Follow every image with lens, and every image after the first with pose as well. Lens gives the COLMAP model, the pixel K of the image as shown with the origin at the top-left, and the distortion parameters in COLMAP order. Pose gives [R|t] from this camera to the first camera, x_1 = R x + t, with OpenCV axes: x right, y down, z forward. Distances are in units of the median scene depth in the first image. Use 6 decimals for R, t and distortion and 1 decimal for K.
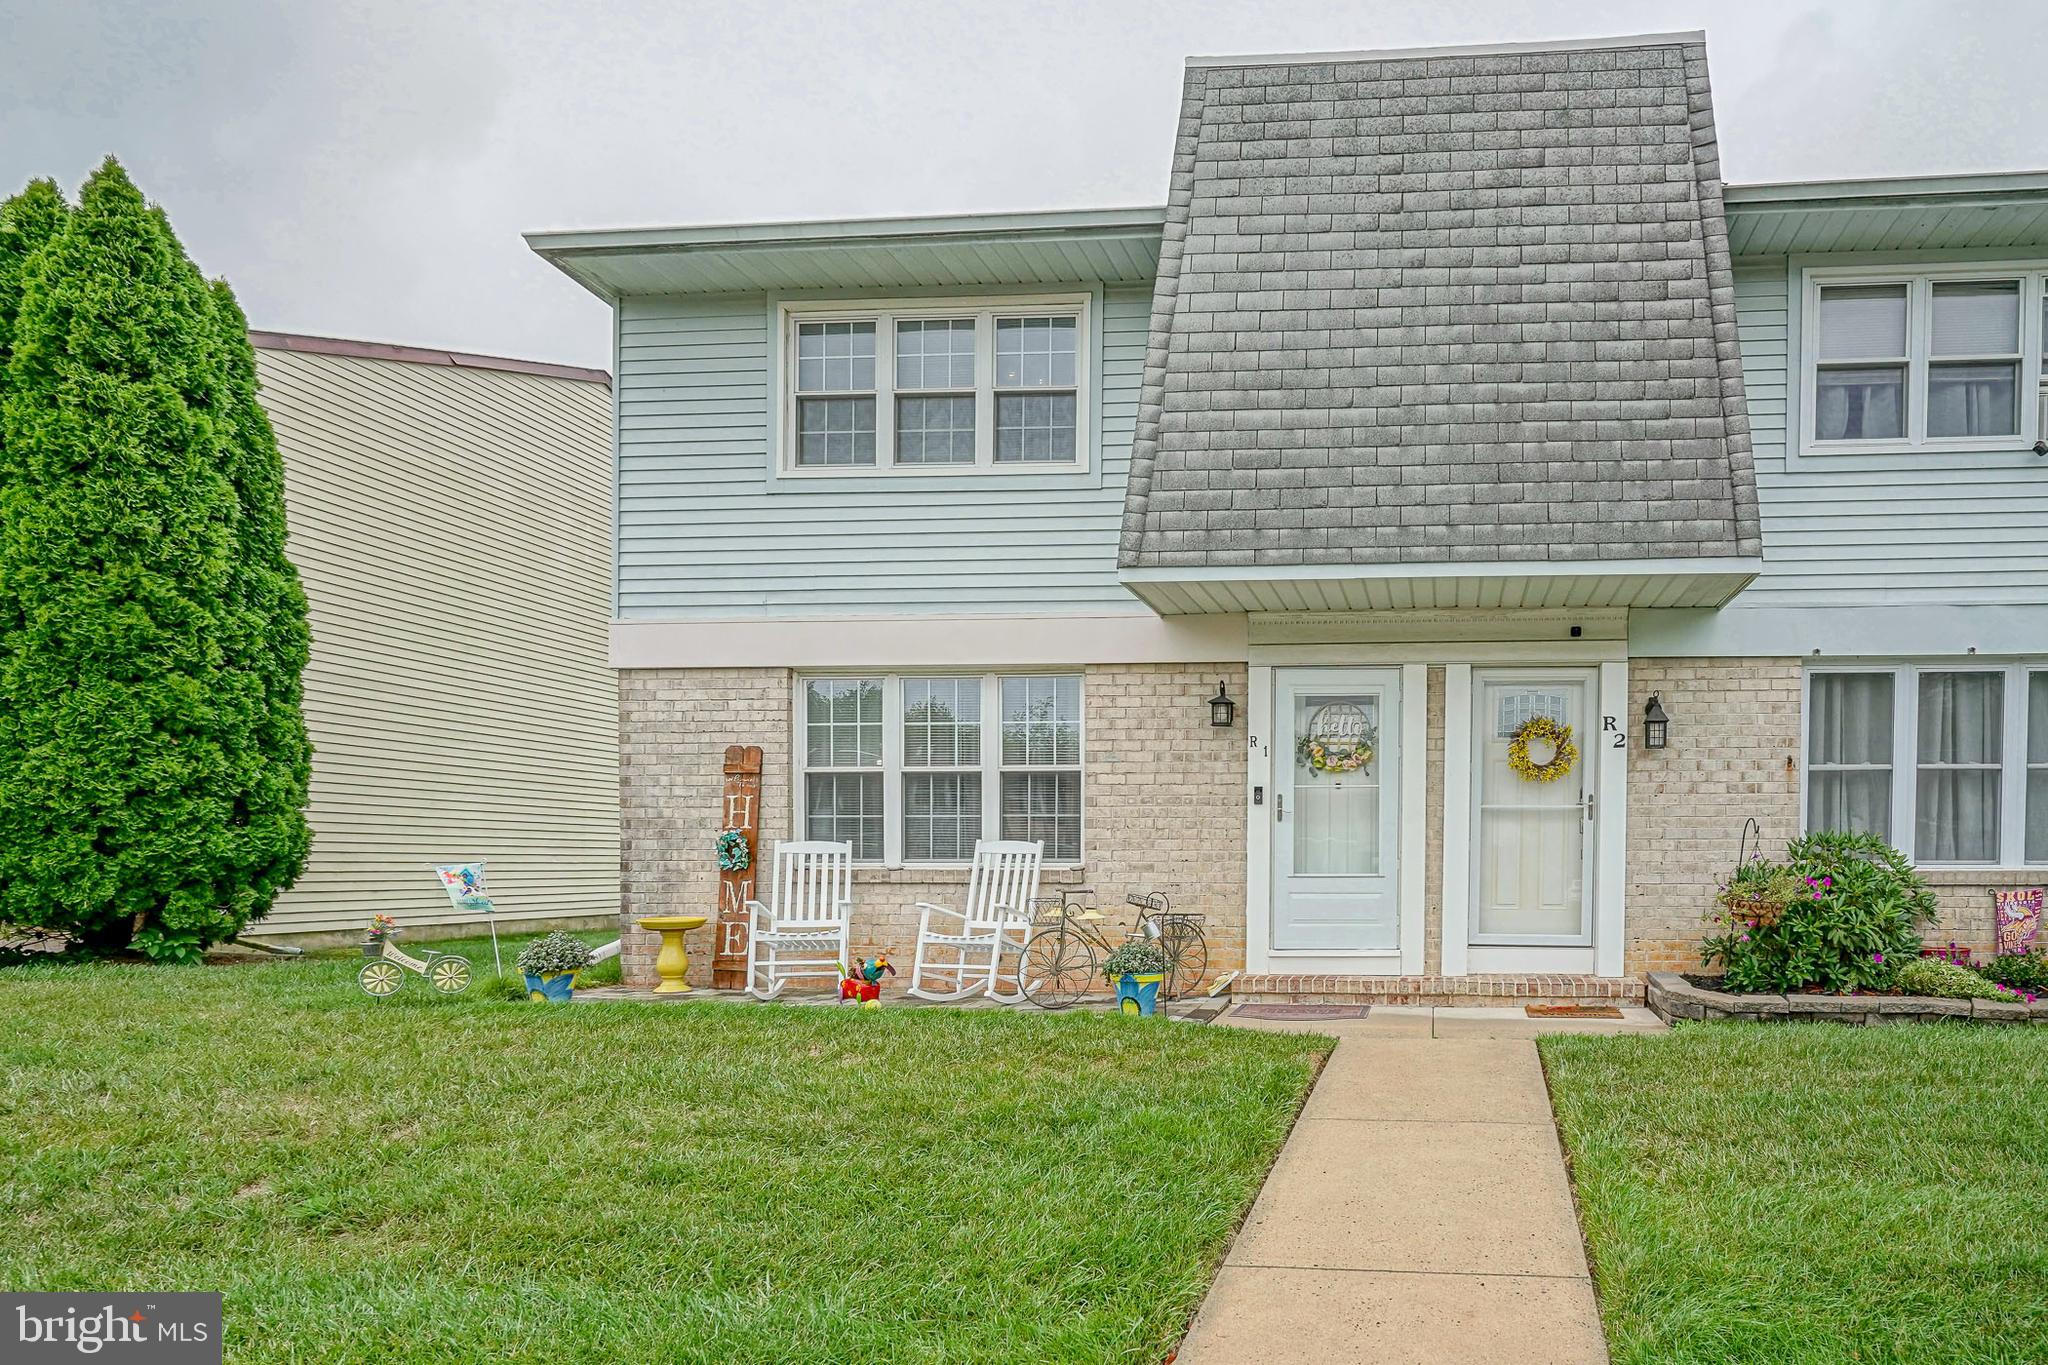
lens RADIAL K [[1081.1, 0, 1178.8], [0, 1081.1, 789.8], [0, 0, 1]] dist [0.000122, -0.000954]
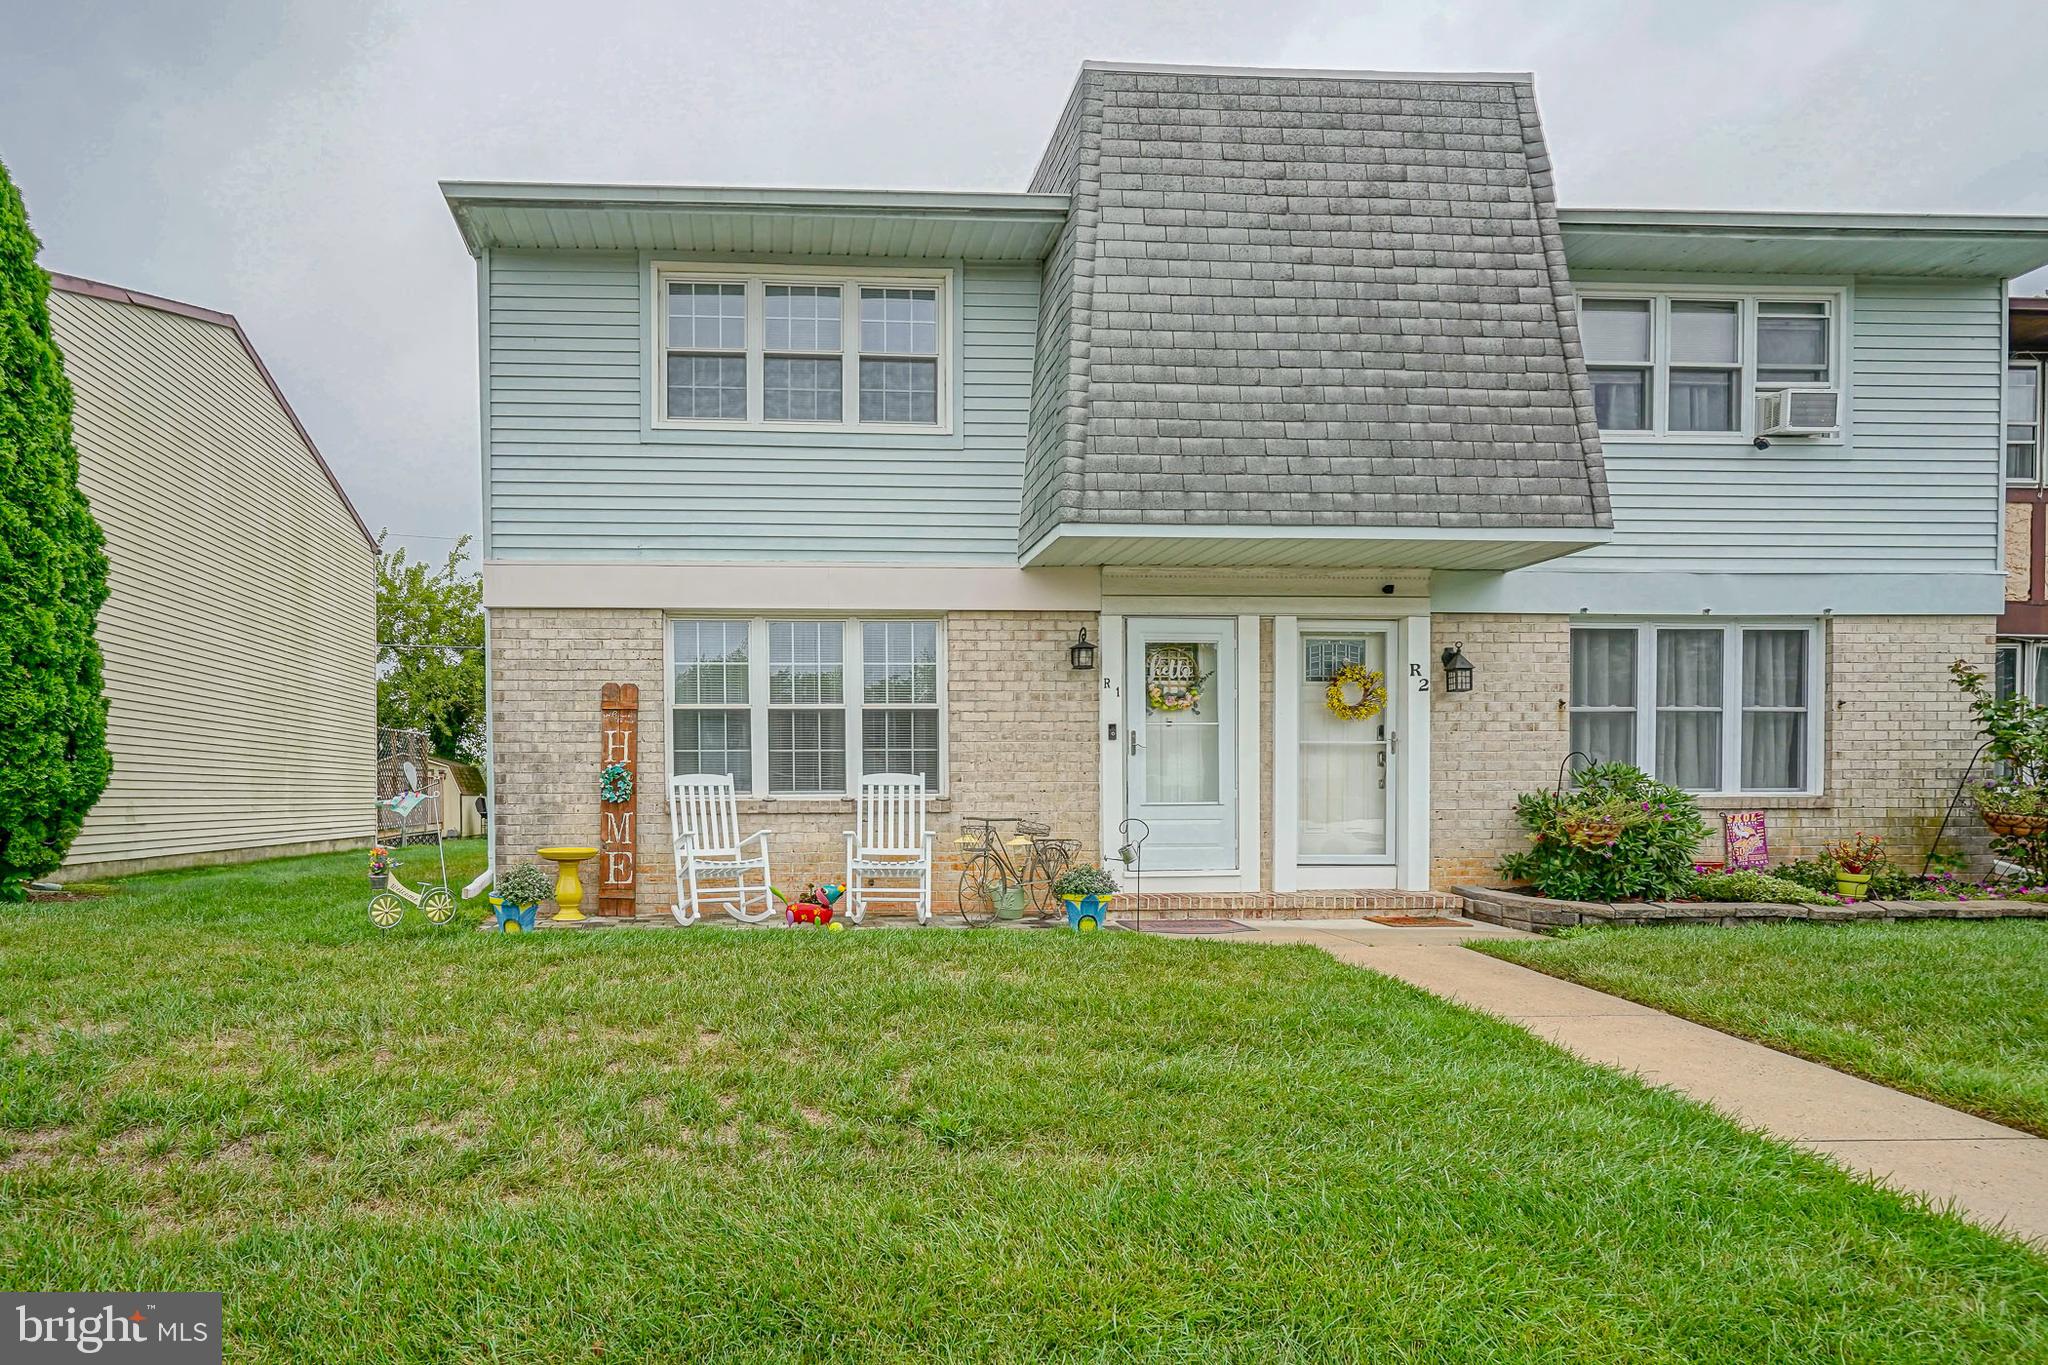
lens RADIAL K [[994.2, 0, 825.7], [0, 994.2, 727.9], [0, 0, 1]] dist [-0.005974, 0.004673]
pose [[0.993626, 0.002725, 0.112696, -0.333082], [-0.002779, 0.999996, 0.000321, 0.001561], [-0.112695, -0.000632, 0.993629, 0.023600]]
